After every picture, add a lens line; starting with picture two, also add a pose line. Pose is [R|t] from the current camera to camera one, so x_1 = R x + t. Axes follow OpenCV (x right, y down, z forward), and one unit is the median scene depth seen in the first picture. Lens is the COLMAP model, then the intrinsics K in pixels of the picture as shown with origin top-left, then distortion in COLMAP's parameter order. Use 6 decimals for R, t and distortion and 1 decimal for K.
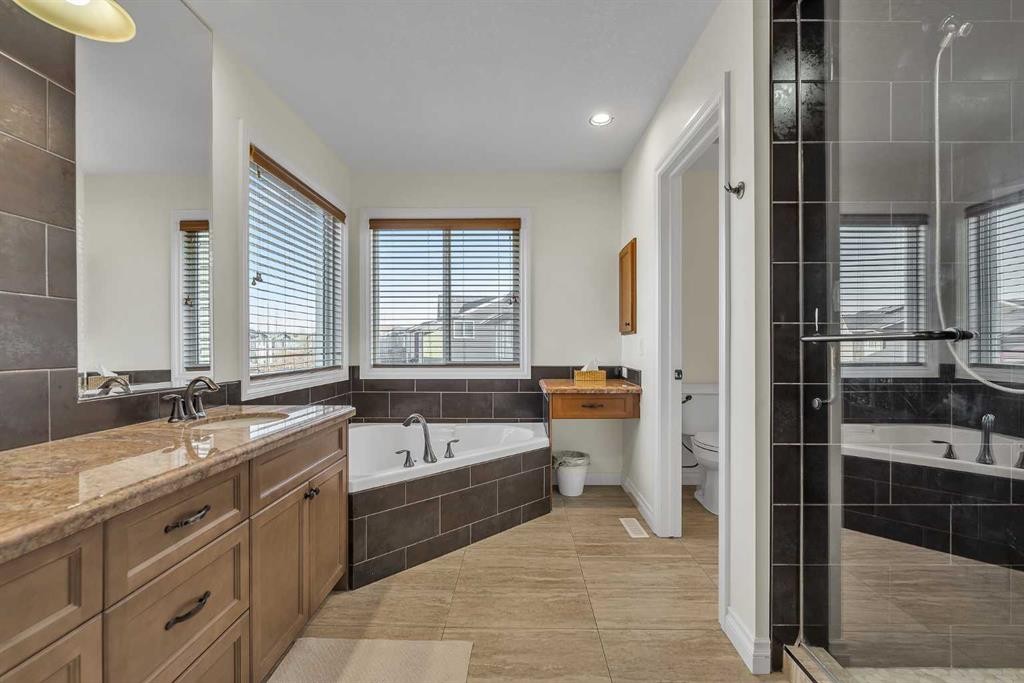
lens RADIAL K [[510.3, 0, 512.0], [0, 510.3, 341.5], [0, 0, 1]] dist [-0.001165, 0.000078]
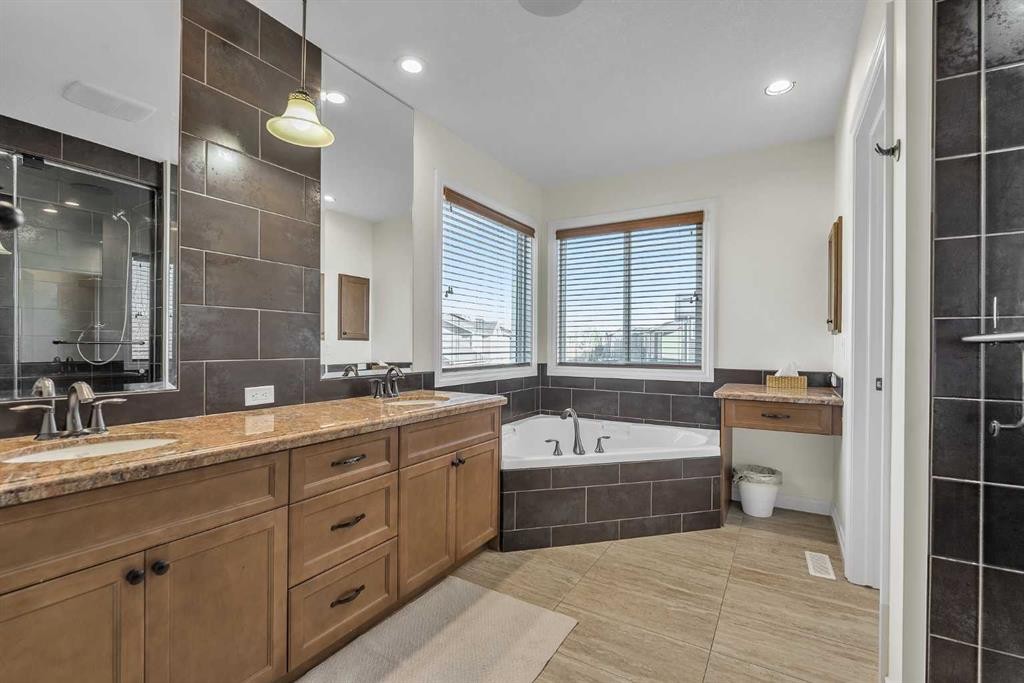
lens RADIAL K [[535.1, 0, 512.0], [0, 535.1, 341.5], [0, 0, 1]] dist [-0.000268, -0.000691]
pose [[0.828335, 0.002187, -0.560229, 0.343835], [-0.003025, 0.999995, -0.000569, 0.000600], [0.560225, 0.002166, 0.828337, -0.012267]]
